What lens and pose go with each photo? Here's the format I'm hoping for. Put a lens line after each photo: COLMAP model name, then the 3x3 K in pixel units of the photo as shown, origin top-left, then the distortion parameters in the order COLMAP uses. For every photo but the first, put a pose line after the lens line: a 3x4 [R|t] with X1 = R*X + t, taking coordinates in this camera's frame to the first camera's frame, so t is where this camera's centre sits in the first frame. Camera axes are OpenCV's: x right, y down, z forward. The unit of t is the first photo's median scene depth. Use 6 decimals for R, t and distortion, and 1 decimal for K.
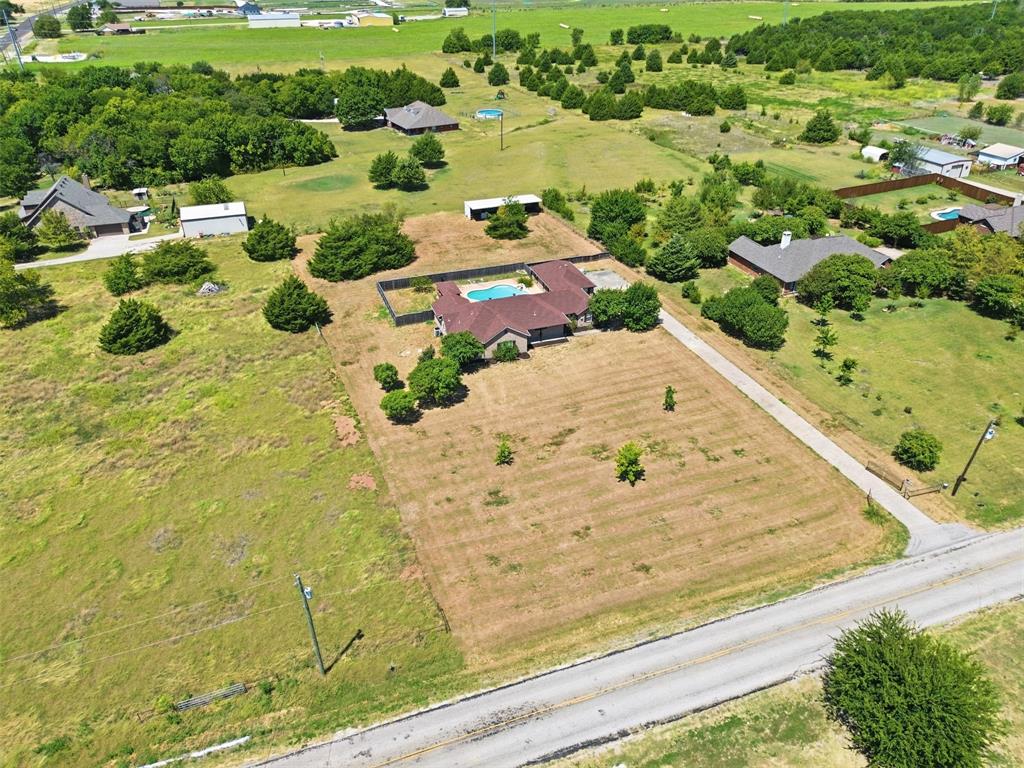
lens RADIAL K [[808.2, 0, 512.0], [0, 808.2, 384.0], [0, 0, 1]] dist [0.101965, -0.200836]
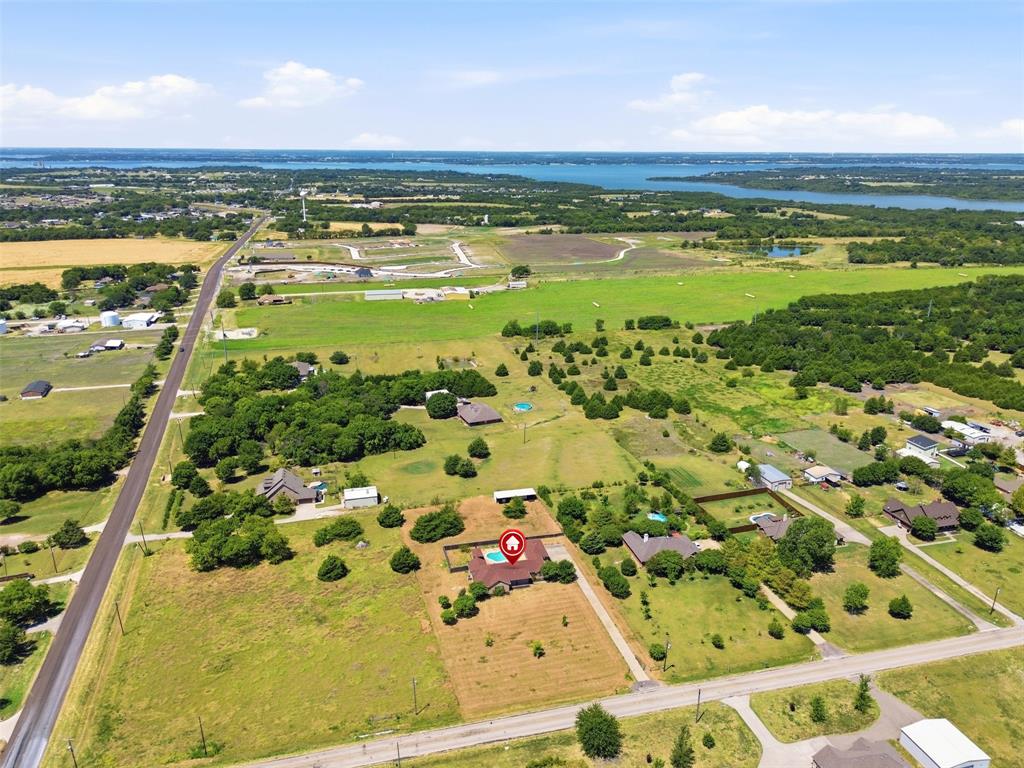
lens RADIAL K [[808.2, 0, 512.0], [0, 808.2, 384.0], [0, 0, 1]] dist [0.101965, -0.200836]
pose [[0.995741, 0.044441, -0.080775, 0.151105], [-0.060233, 0.976900, -0.205035, -0.116771], [0.069797, 0.209027, 0.975416, -1.054464]]
